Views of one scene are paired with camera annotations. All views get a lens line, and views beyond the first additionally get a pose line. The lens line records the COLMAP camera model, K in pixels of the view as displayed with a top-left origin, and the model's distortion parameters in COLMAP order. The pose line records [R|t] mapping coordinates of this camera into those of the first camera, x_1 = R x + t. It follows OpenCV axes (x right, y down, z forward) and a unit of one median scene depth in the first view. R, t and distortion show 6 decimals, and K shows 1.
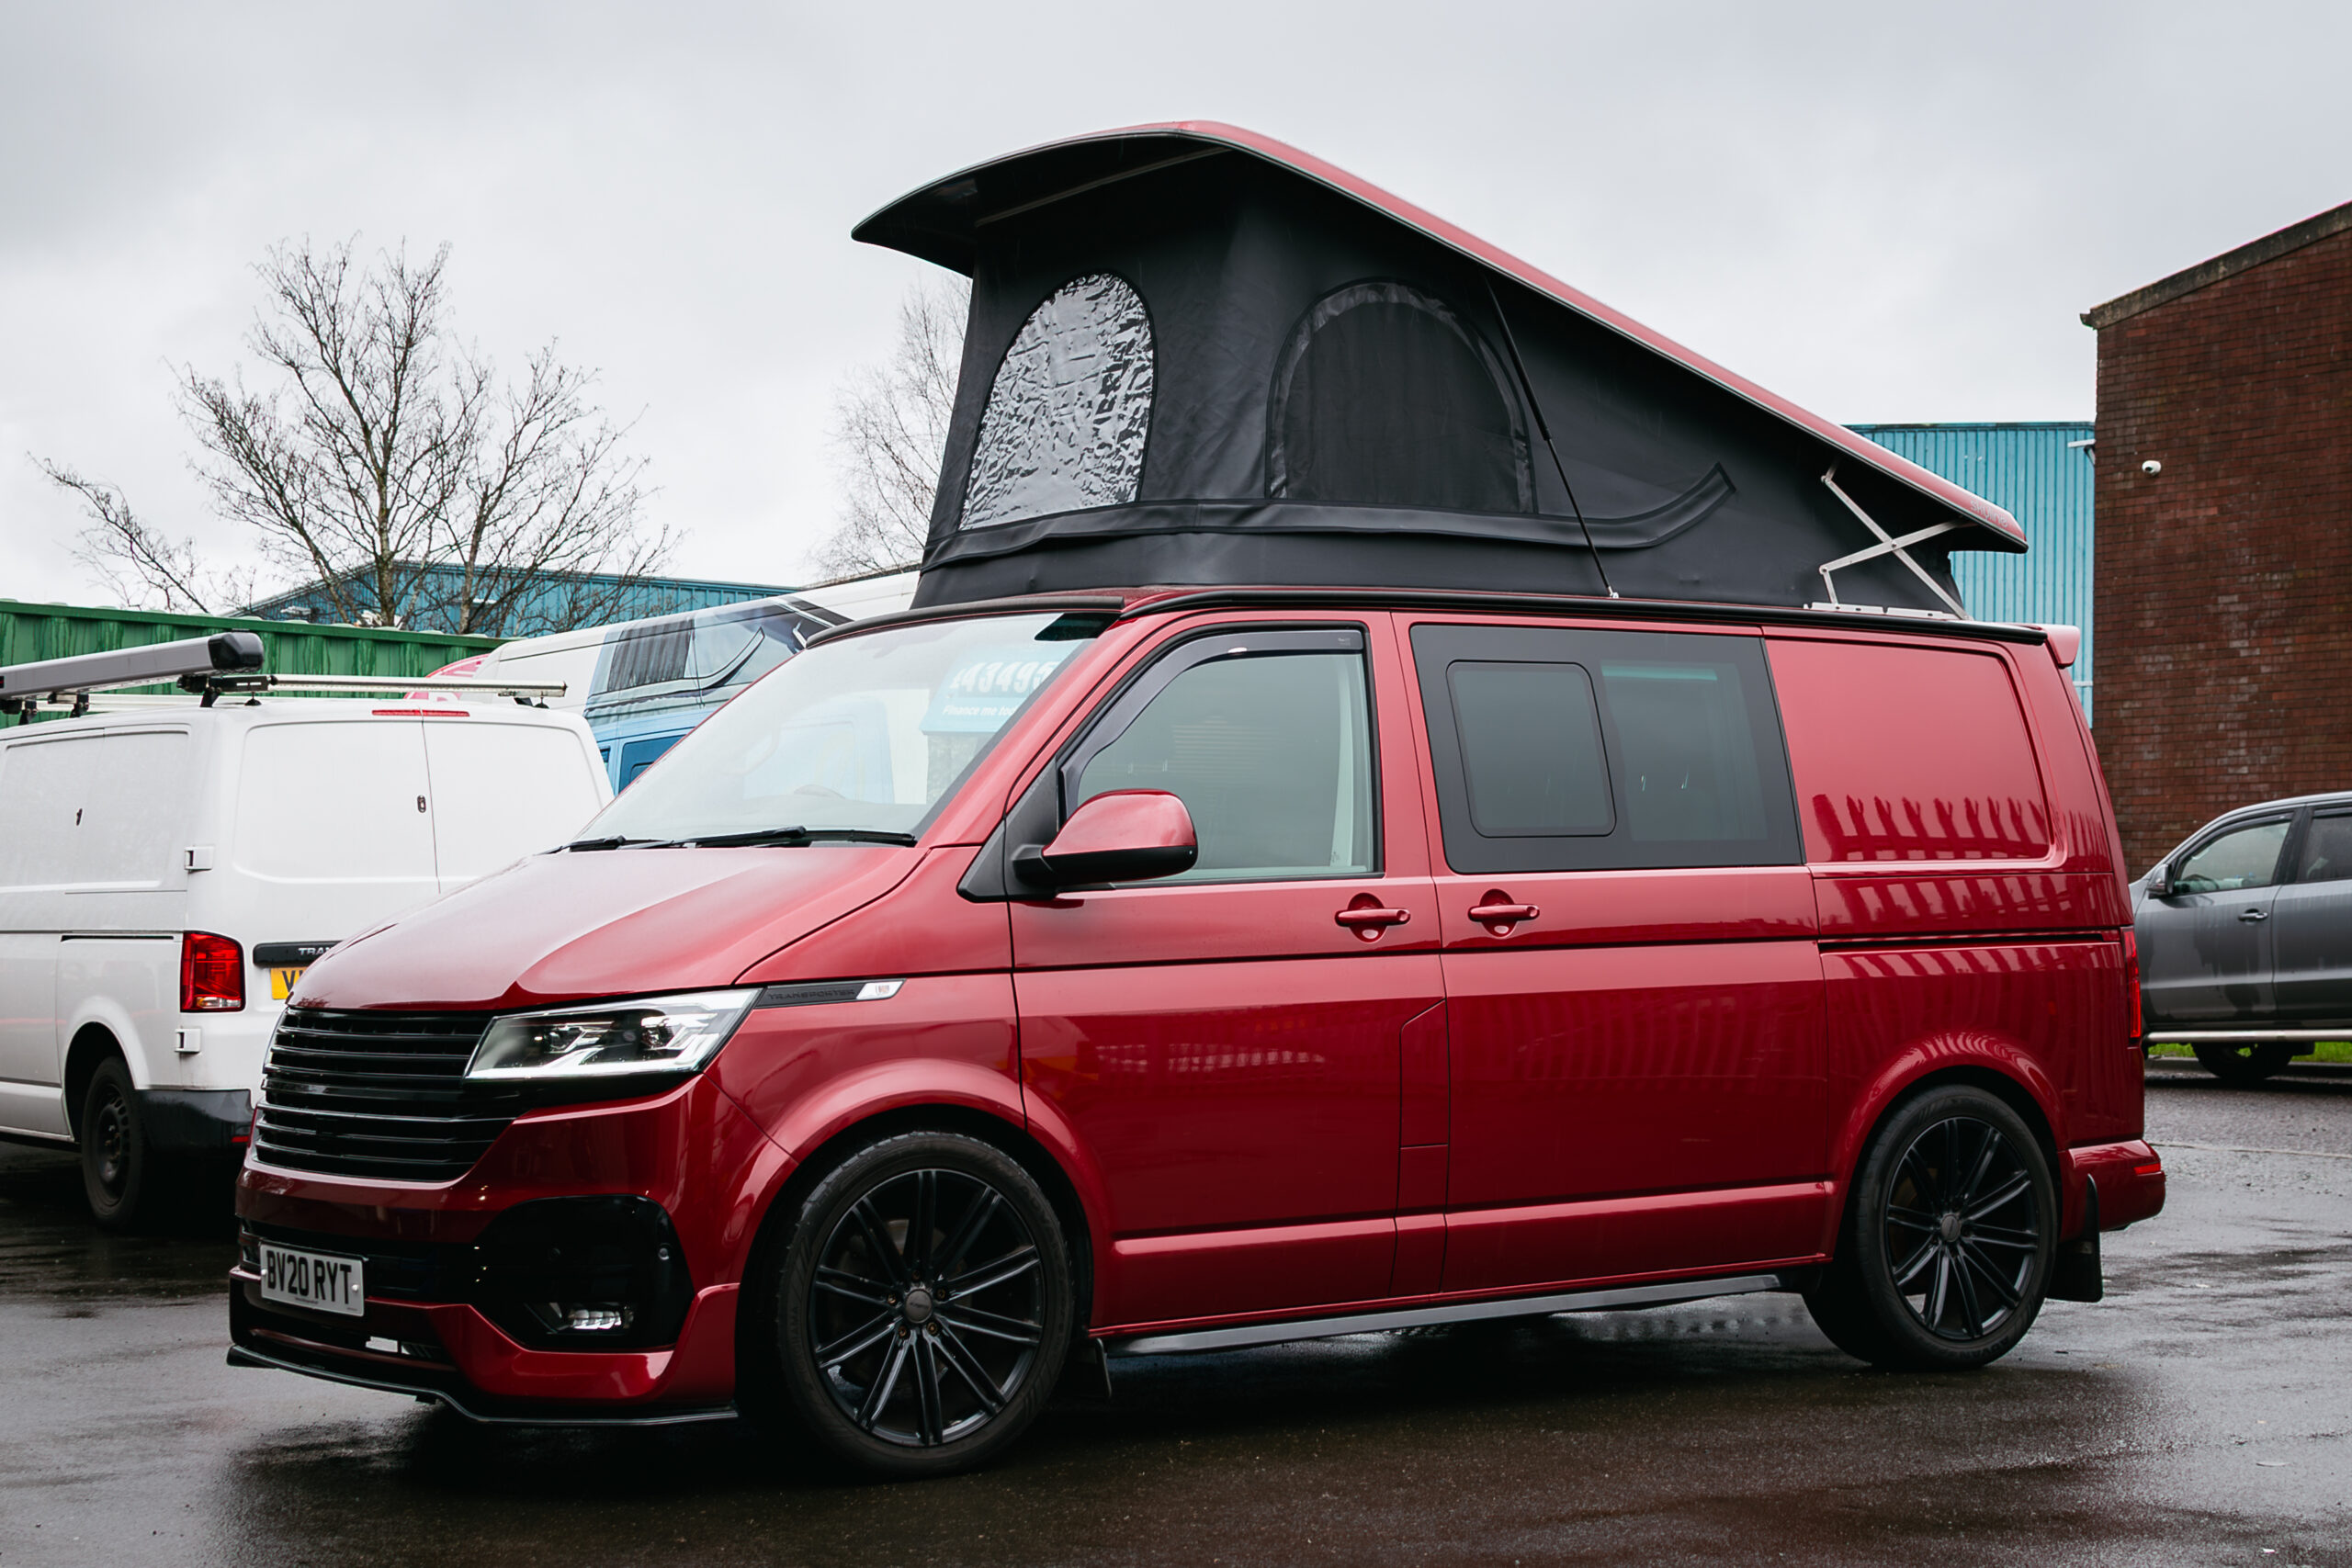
lens RADIAL K [[3645.8, 0, 1176.0], [0, 3645.8, 784.0], [0, 0, 1]] dist [0.037028, 0.156103]
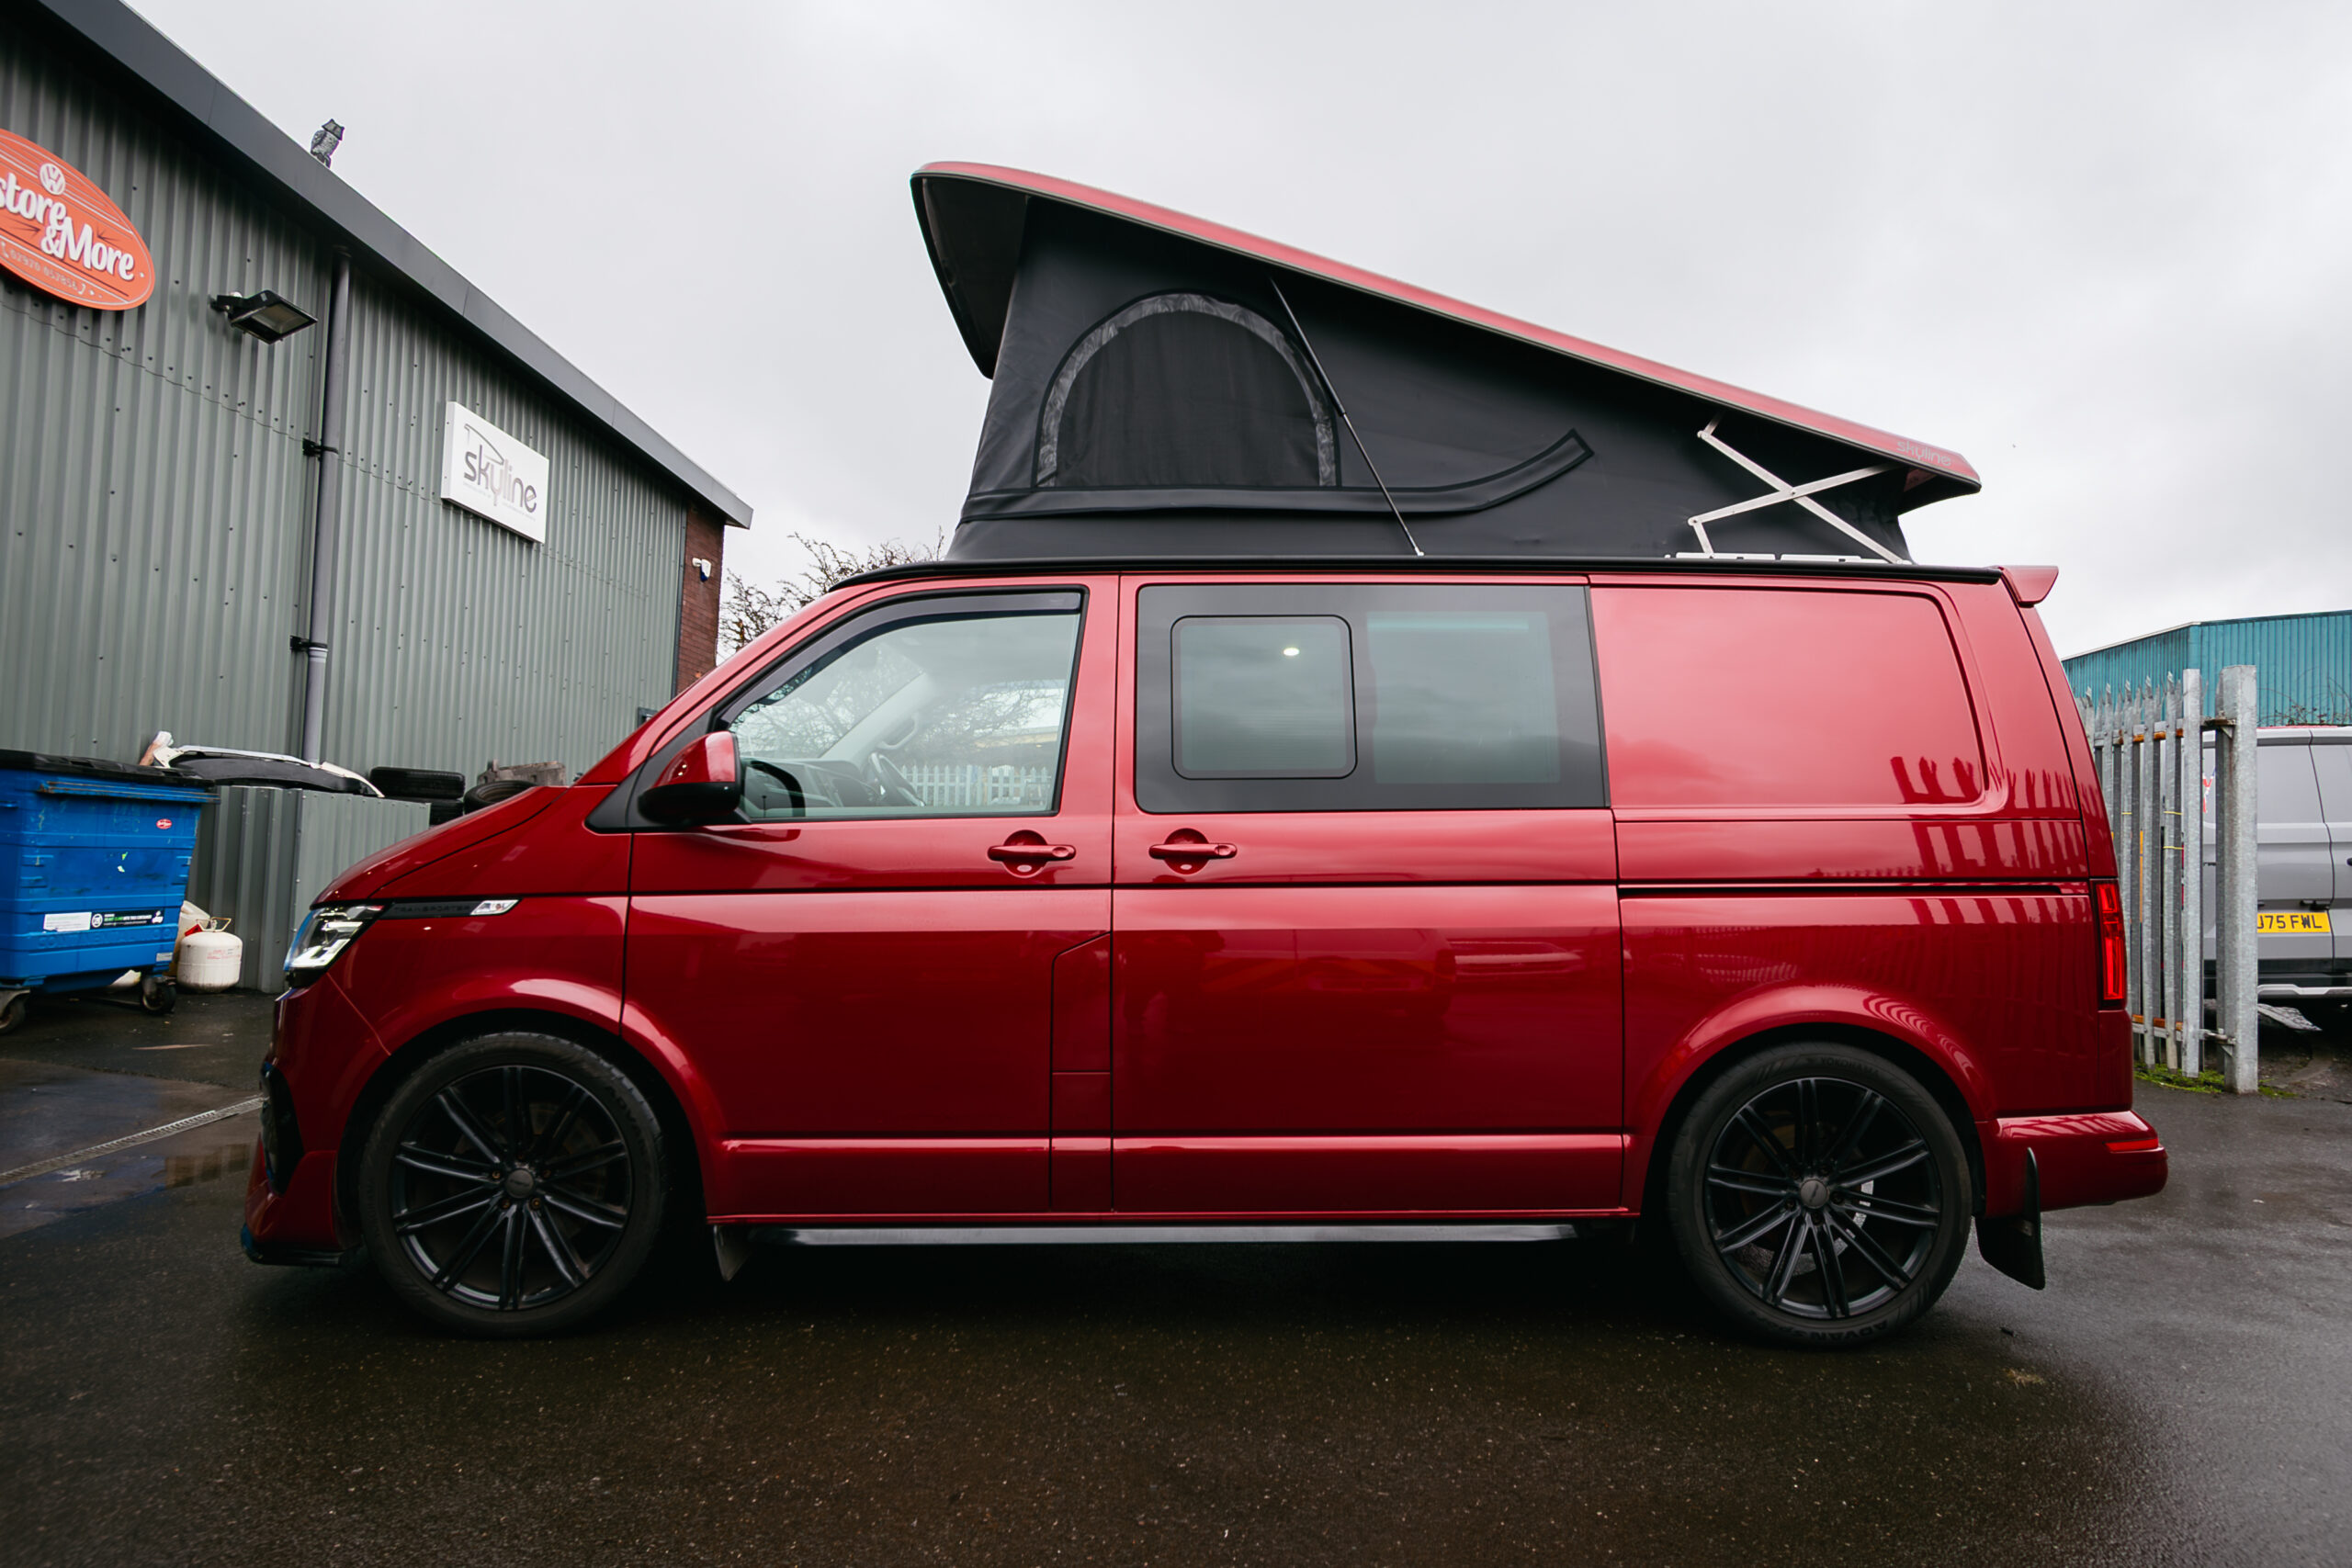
lens RADIAL K [[1355.5, 0, 1174.8], [0, 1355.5, 808.7], [0, 0, 1]] dist [0.004257, 0.000516]
pose [[0.819528, -0.009106, -0.572967, 0.334114], [0.006077, 0.999956, -0.007199, 0.028189], [0.573008, 0.002418, 0.819546, 0.740992]]
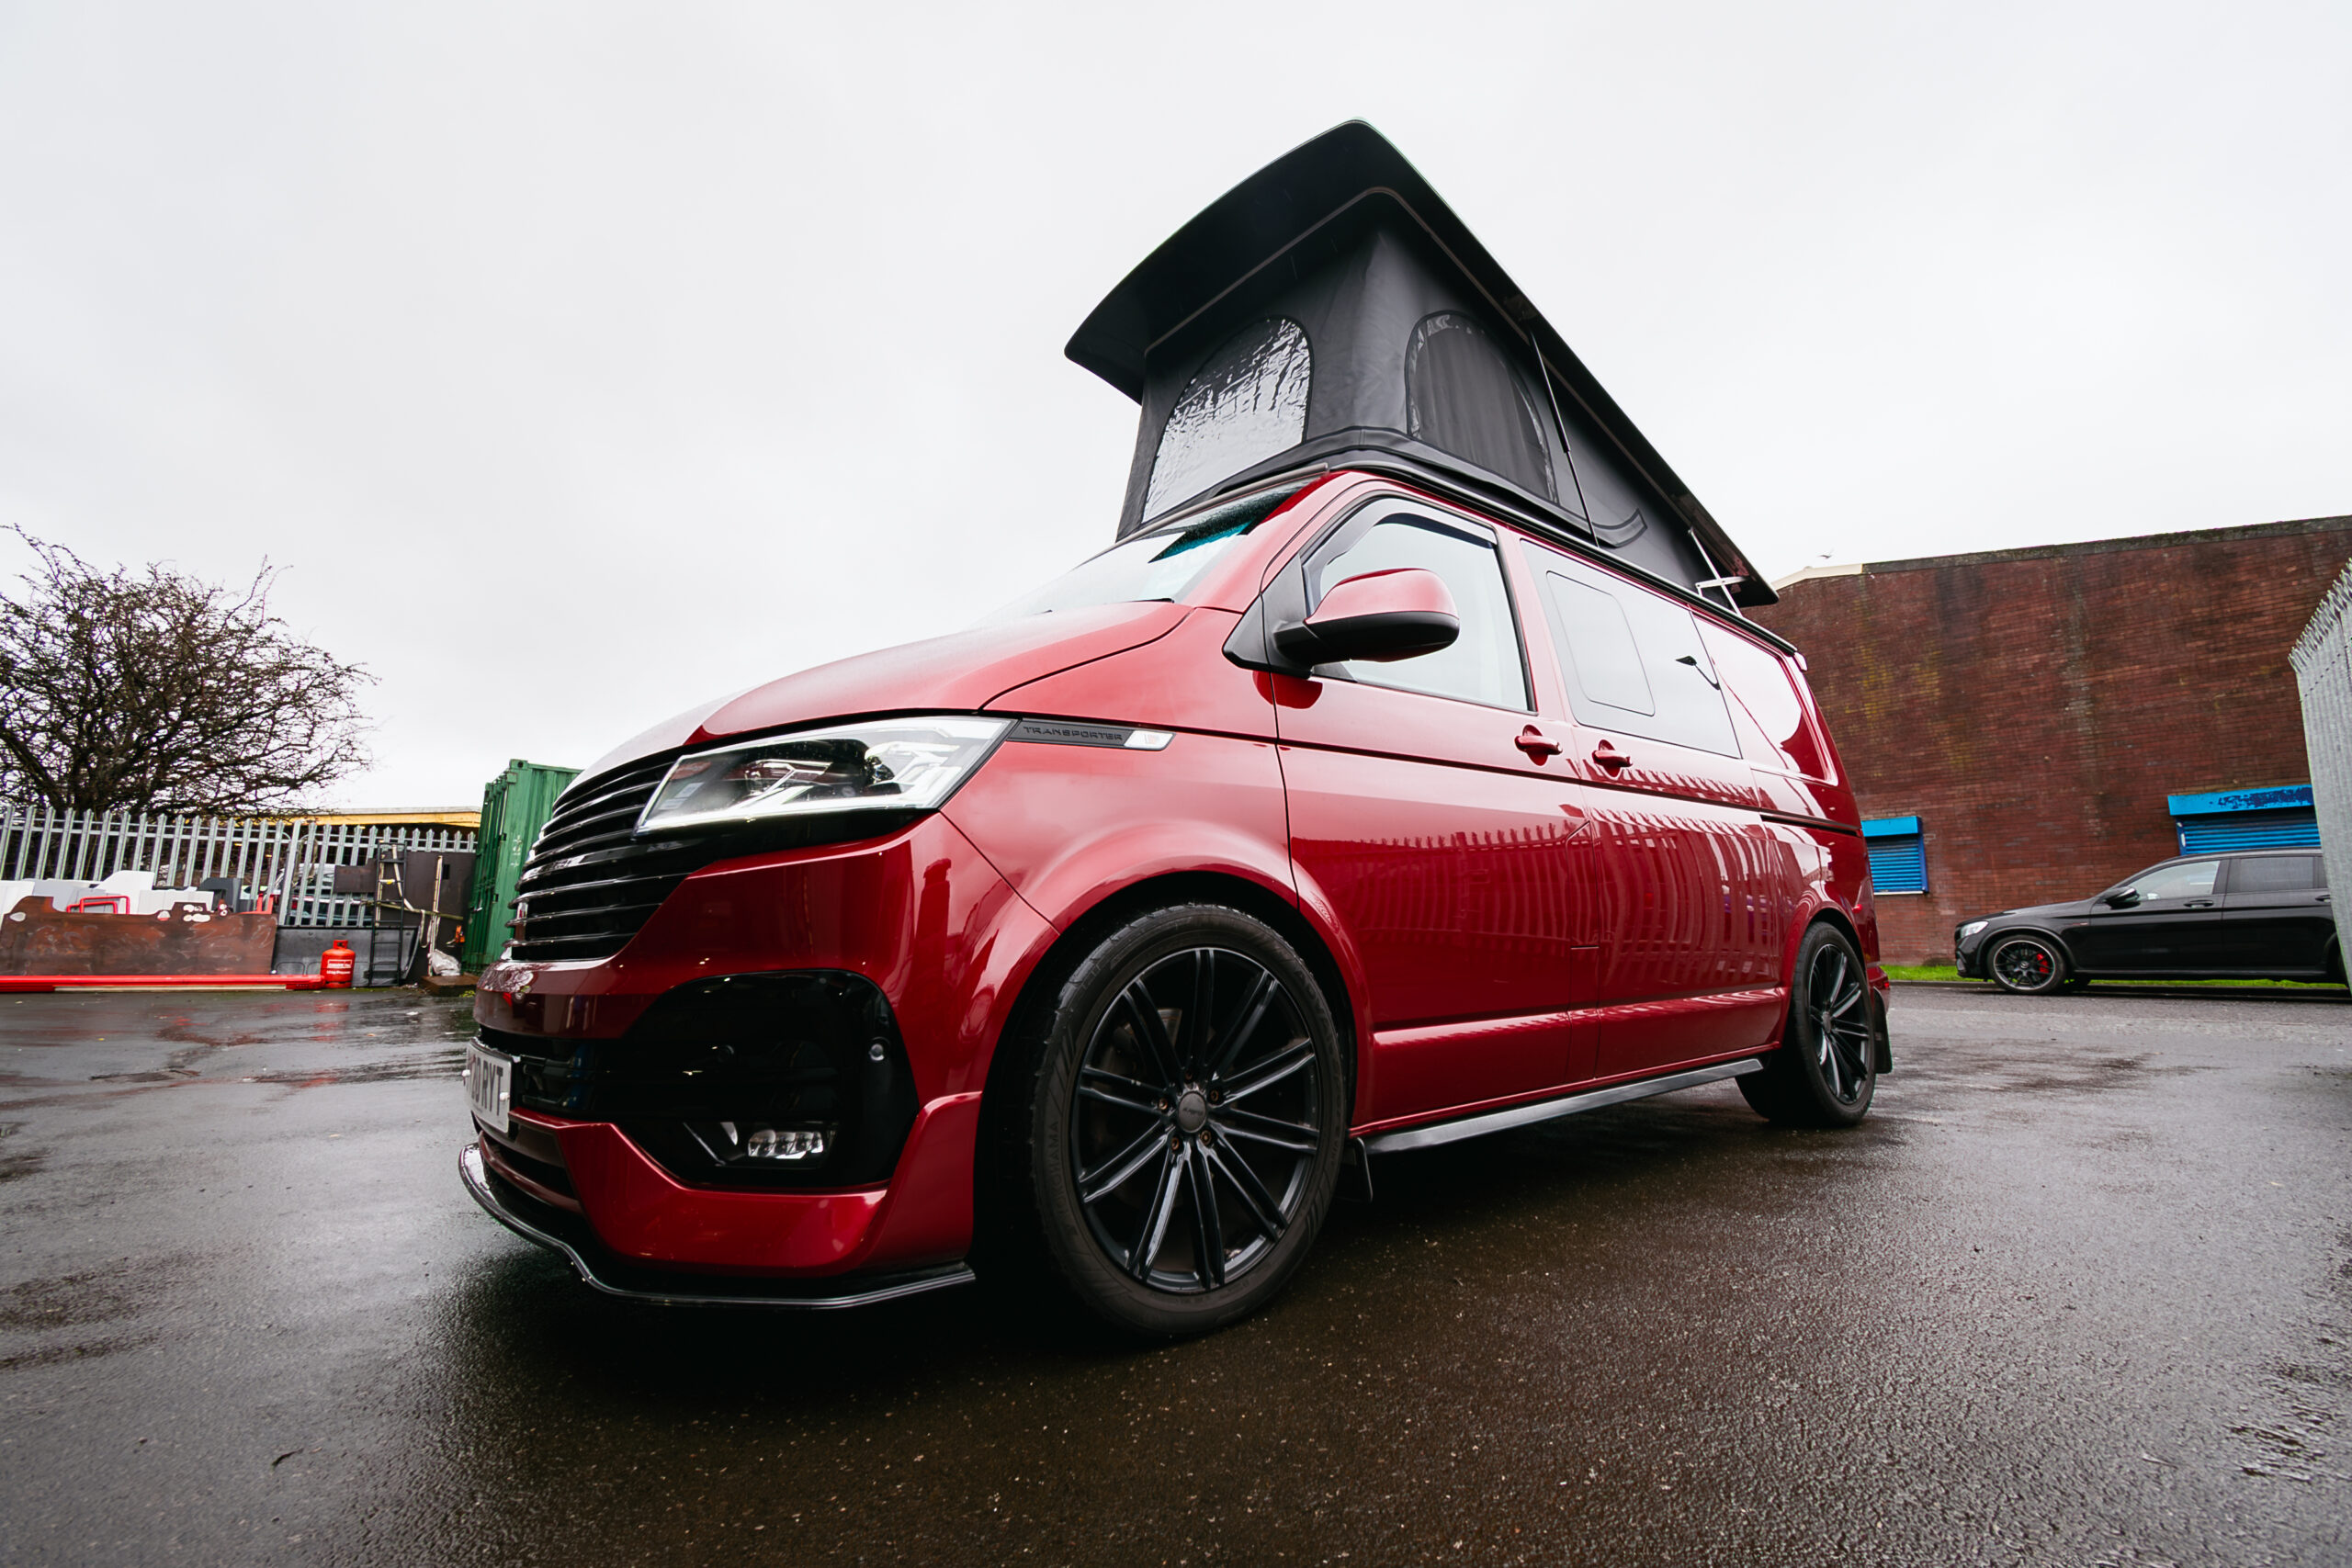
lens RADIAL K [[1019.9, 0, 1167.1], [0, 1019.9, 792.3], [0, 0, 1]] dist [-0.000313, 0.000034]
pose [[0.997426, 0.010173, 0.070980, -0.090738], [-0.002201, 0.993763, -0.111494, 0.092538], [-0.071671, 0.111051, 0.991227, 0.732022]]
